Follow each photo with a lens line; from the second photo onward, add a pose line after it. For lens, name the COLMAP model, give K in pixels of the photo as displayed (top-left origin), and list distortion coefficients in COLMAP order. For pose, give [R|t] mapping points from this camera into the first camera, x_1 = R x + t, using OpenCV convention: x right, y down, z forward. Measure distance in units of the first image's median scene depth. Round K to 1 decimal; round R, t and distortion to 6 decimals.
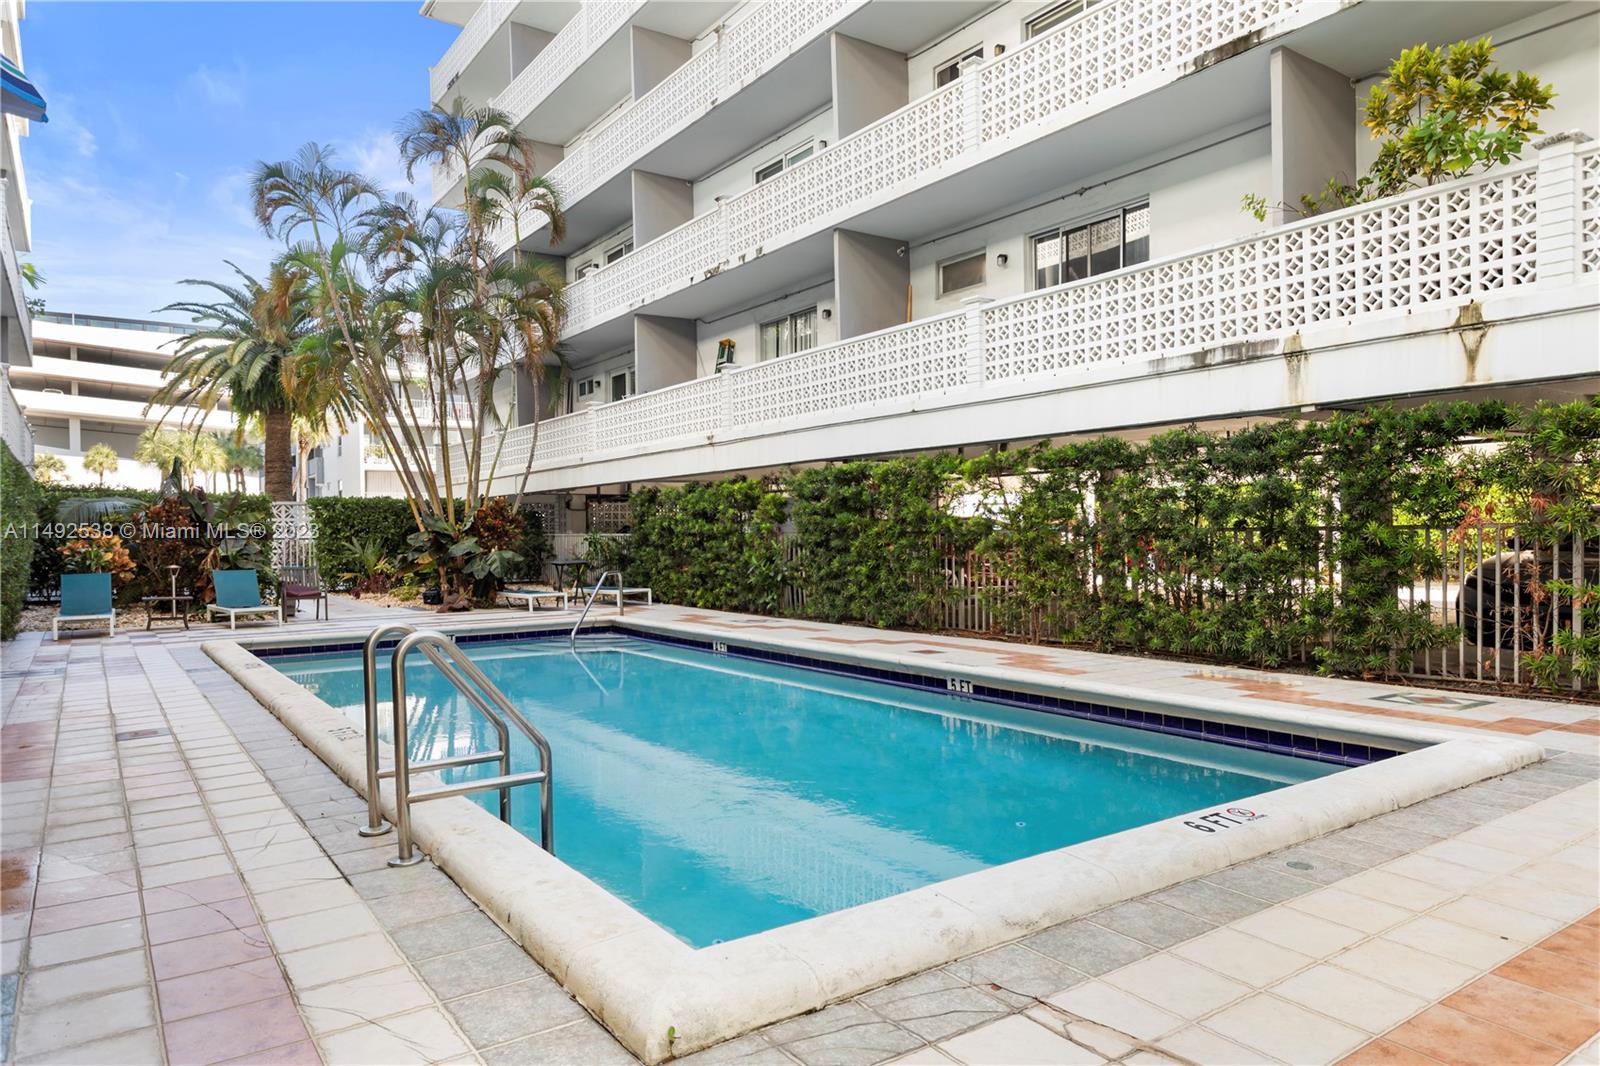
lens RADIAL K [[1022.5, 0, 806.5], [0, 1022.5, 534.2], [0, 0, 1]] dist [-0.000116, 0.000826]
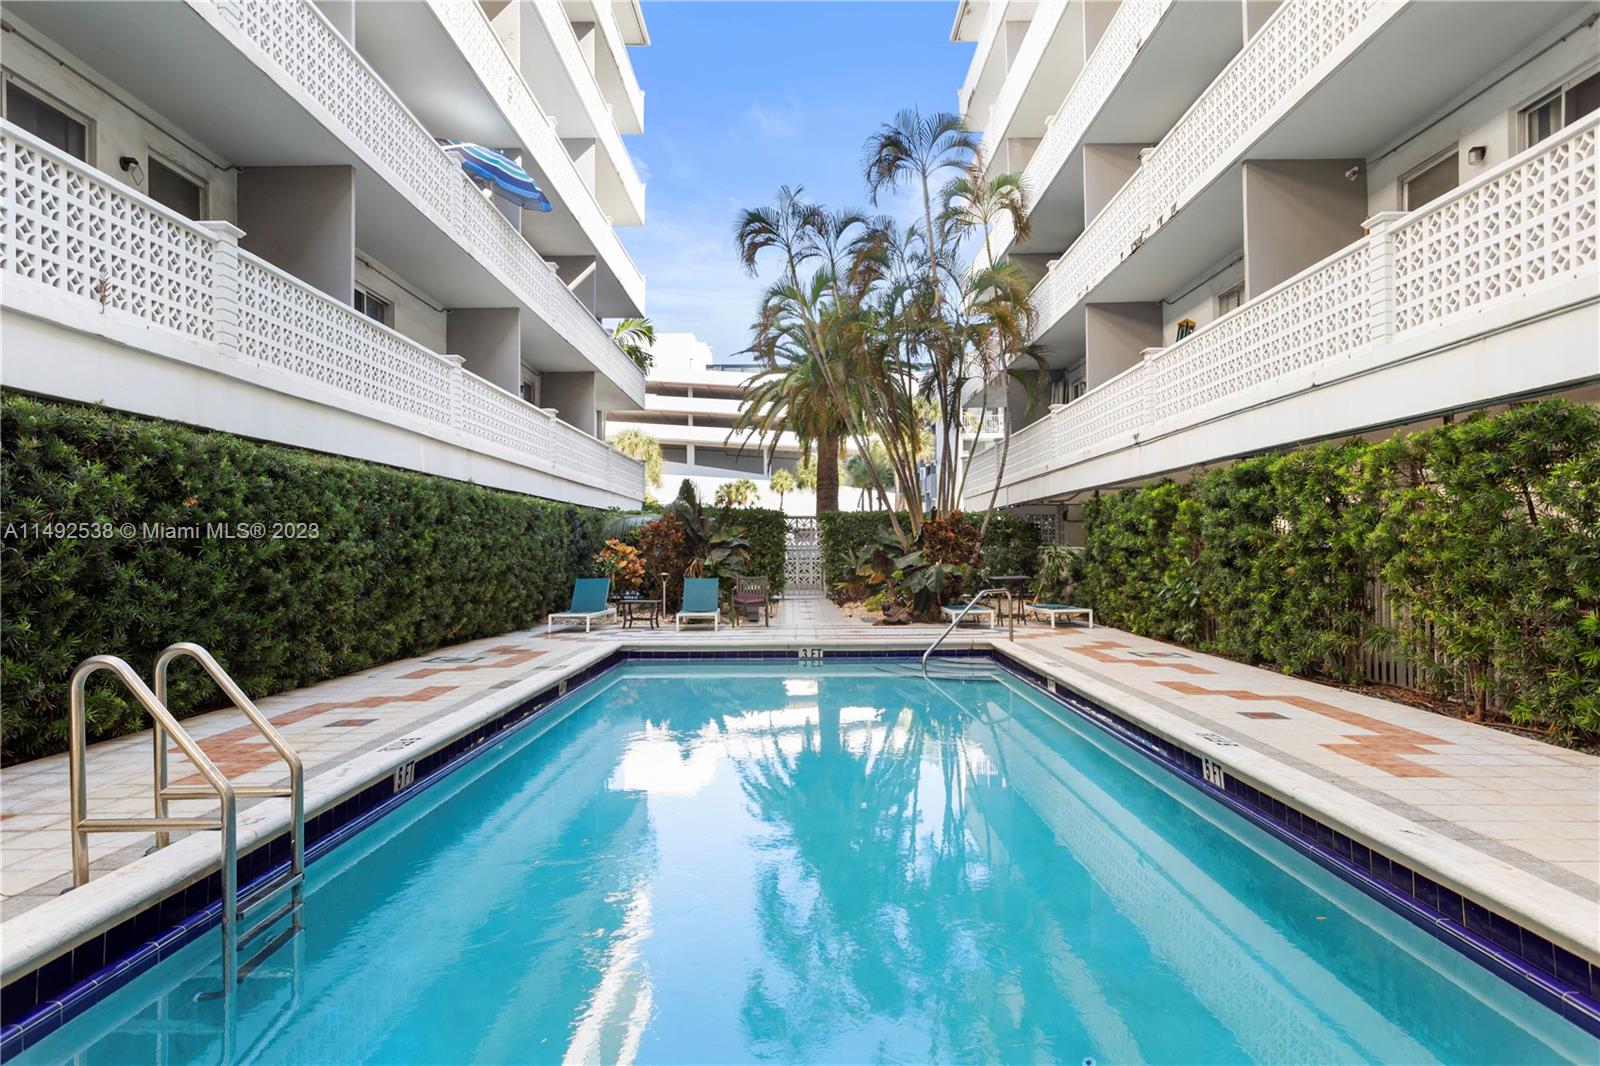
lens RADIAL K [[1022.5, 0, 802.1], [0, 1022.5, 537.2], [0, 0, 1]] dist [-0.000116, 0.000826]
pose [[0.820945, 0.000444, -0.571006, 0.166088], [-0.004736, 0.999971, -0.006031, -0.003461], [0.570987, 0.007655, 0.820923, 0.137567]]
